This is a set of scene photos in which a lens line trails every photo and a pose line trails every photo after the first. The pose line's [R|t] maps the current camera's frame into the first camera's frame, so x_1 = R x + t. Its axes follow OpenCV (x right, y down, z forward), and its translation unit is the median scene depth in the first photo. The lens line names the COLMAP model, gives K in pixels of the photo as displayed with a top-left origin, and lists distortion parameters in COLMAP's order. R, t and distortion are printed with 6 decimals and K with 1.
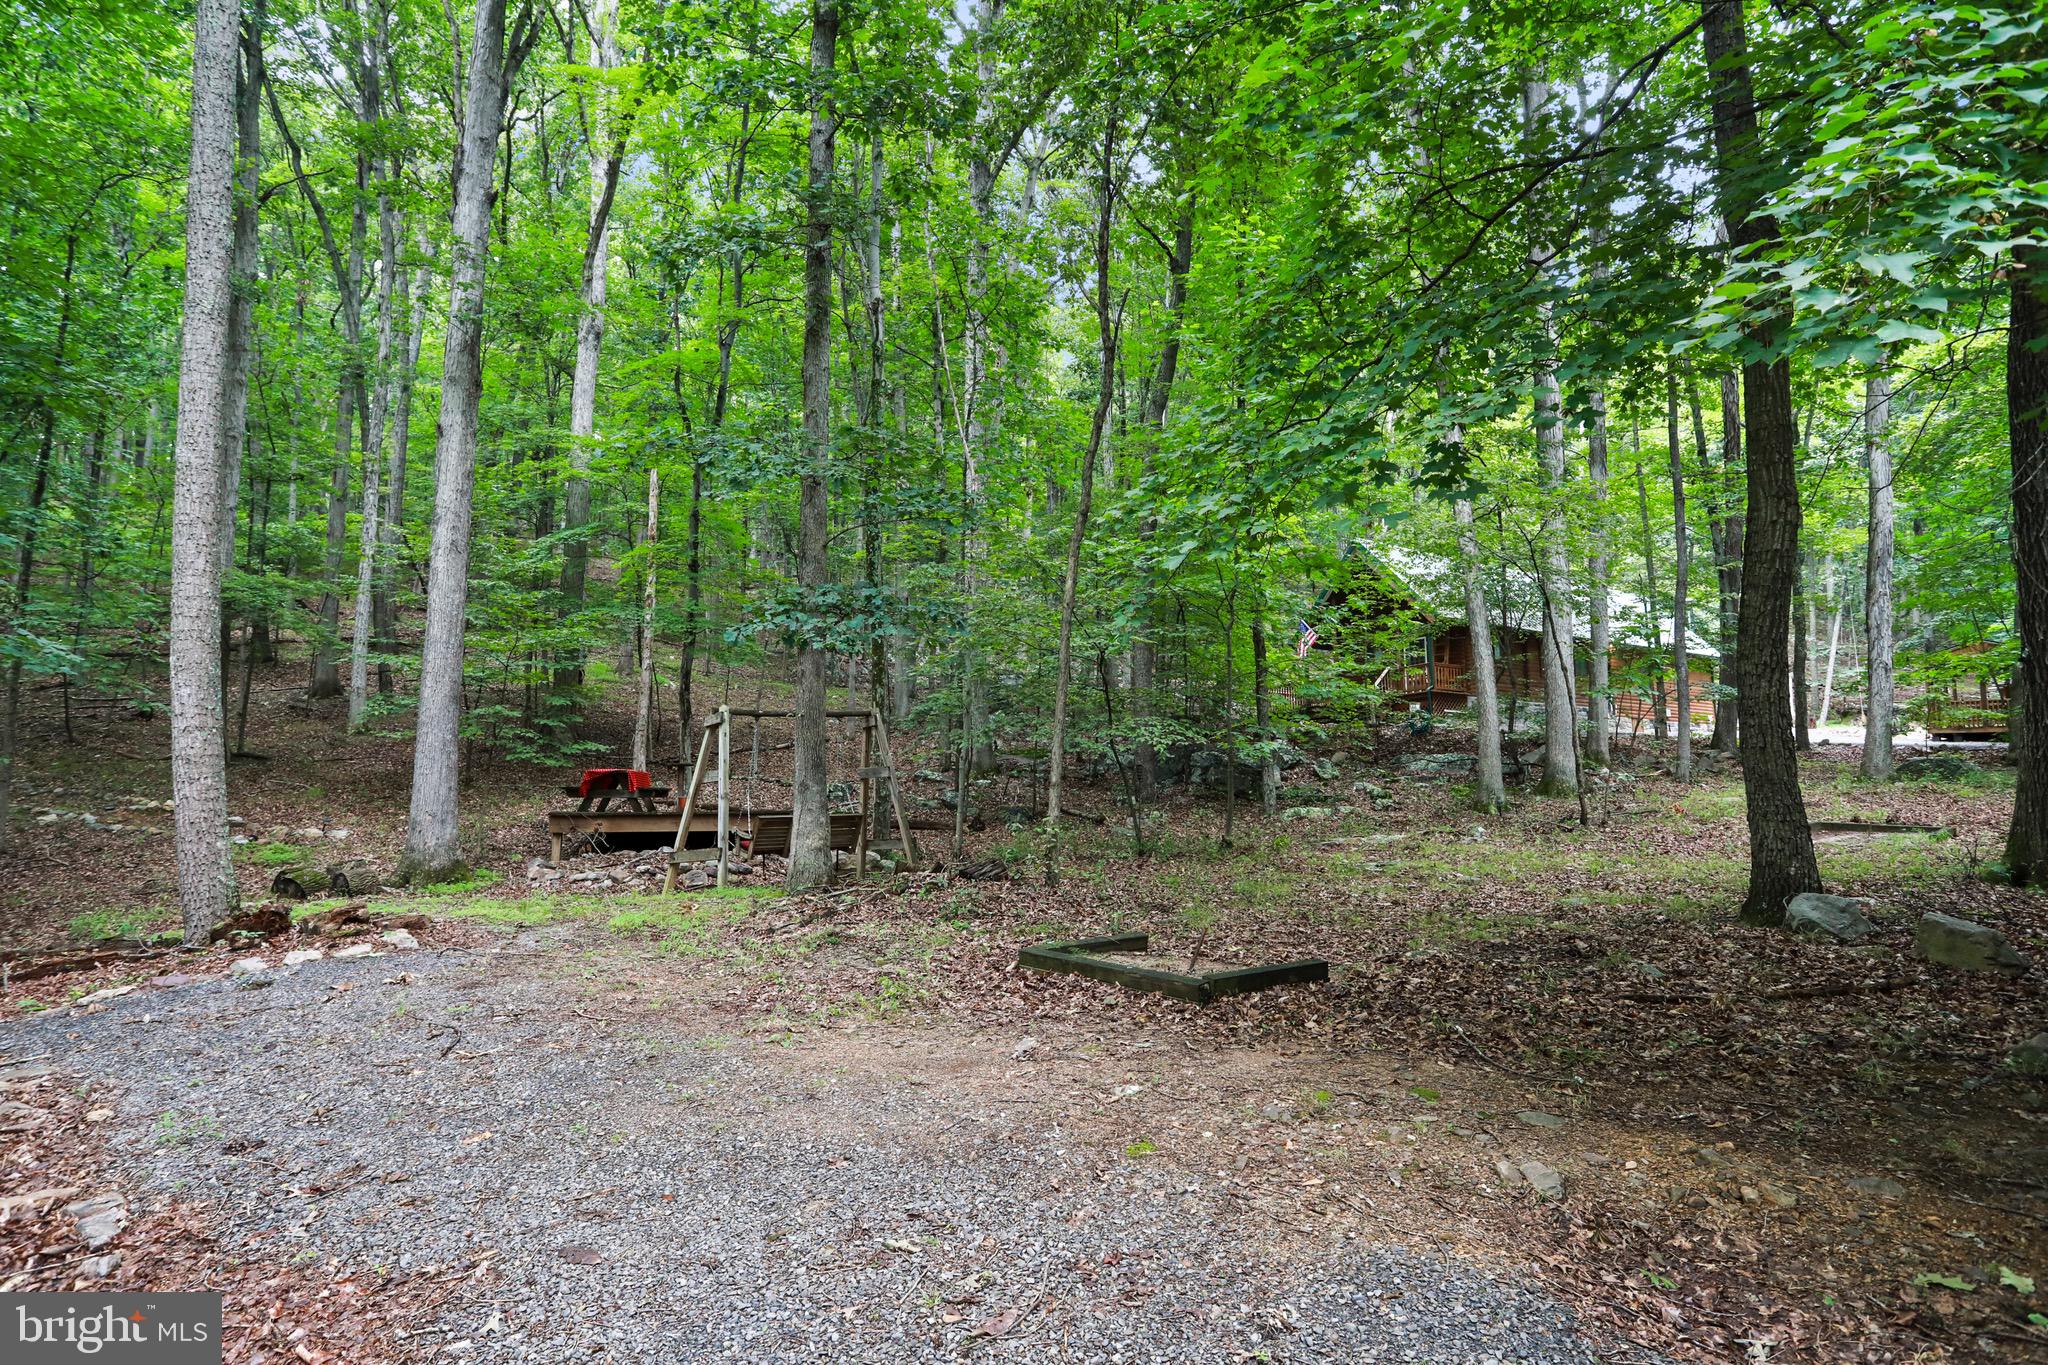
lens RADIAL K [[1157.9, 0, 1039.9], [0, 1157.9, 687.1], [0, 0, 1]] dist [-0.055631, 0.020869]
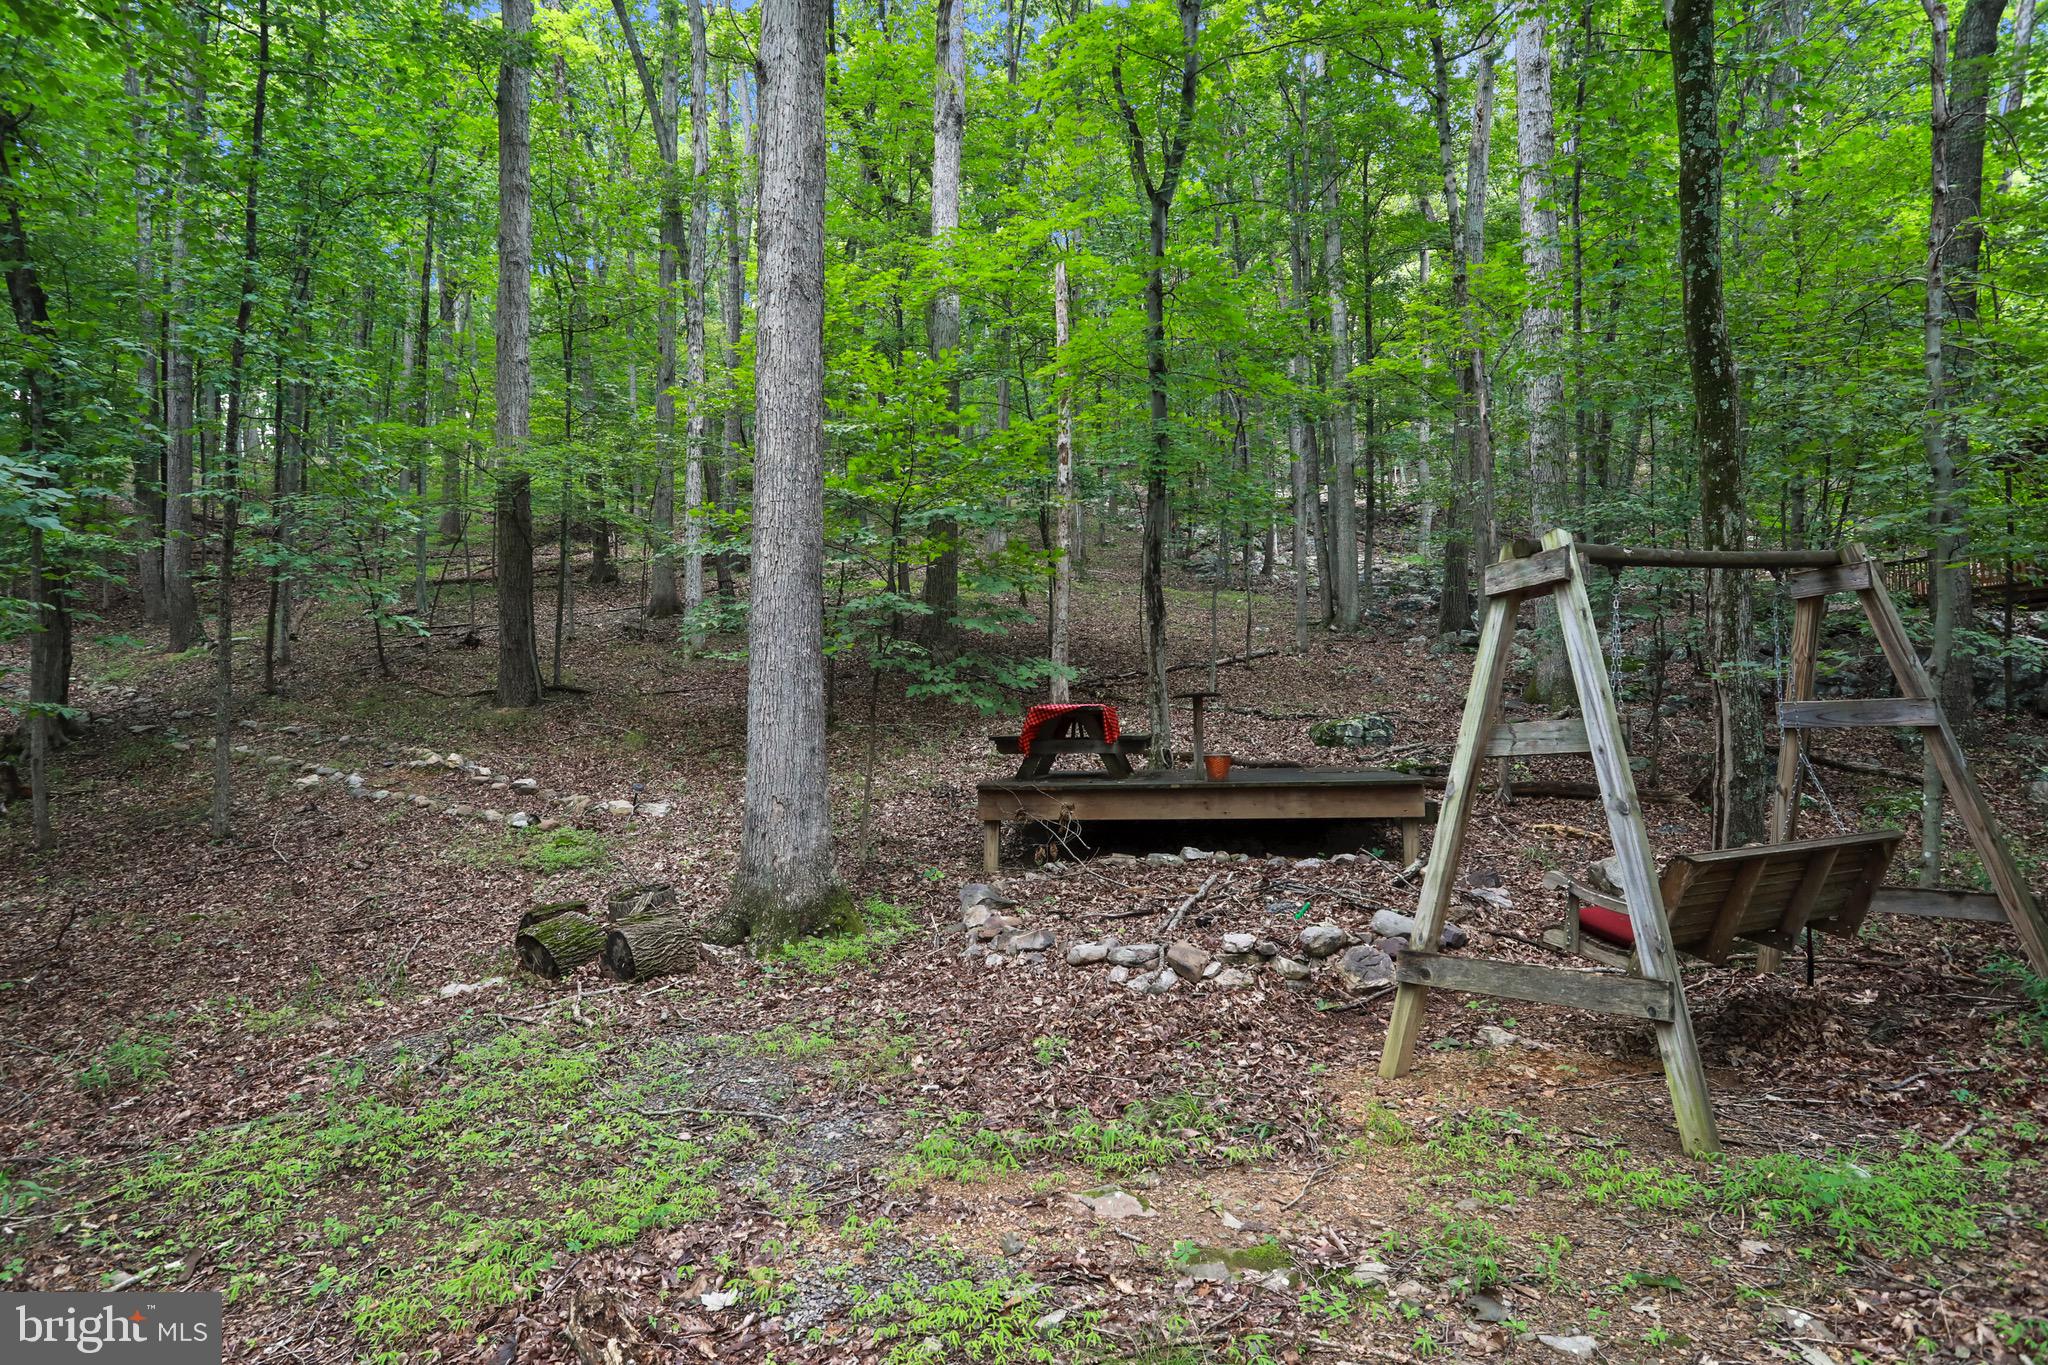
lens RADIAL K [[1138.7, 0, 1017.2], [0, 1138.7, 681.8], [0, 0, 1]] dist [-0.016982, 0.013061]
pose [[0.957889, -0.017881, -0.286581, -0.230963], [0.037164, 0.997385, 0.061988, 0.024040], [0.284723, -0.070028, 0.956049, 0.441637]]
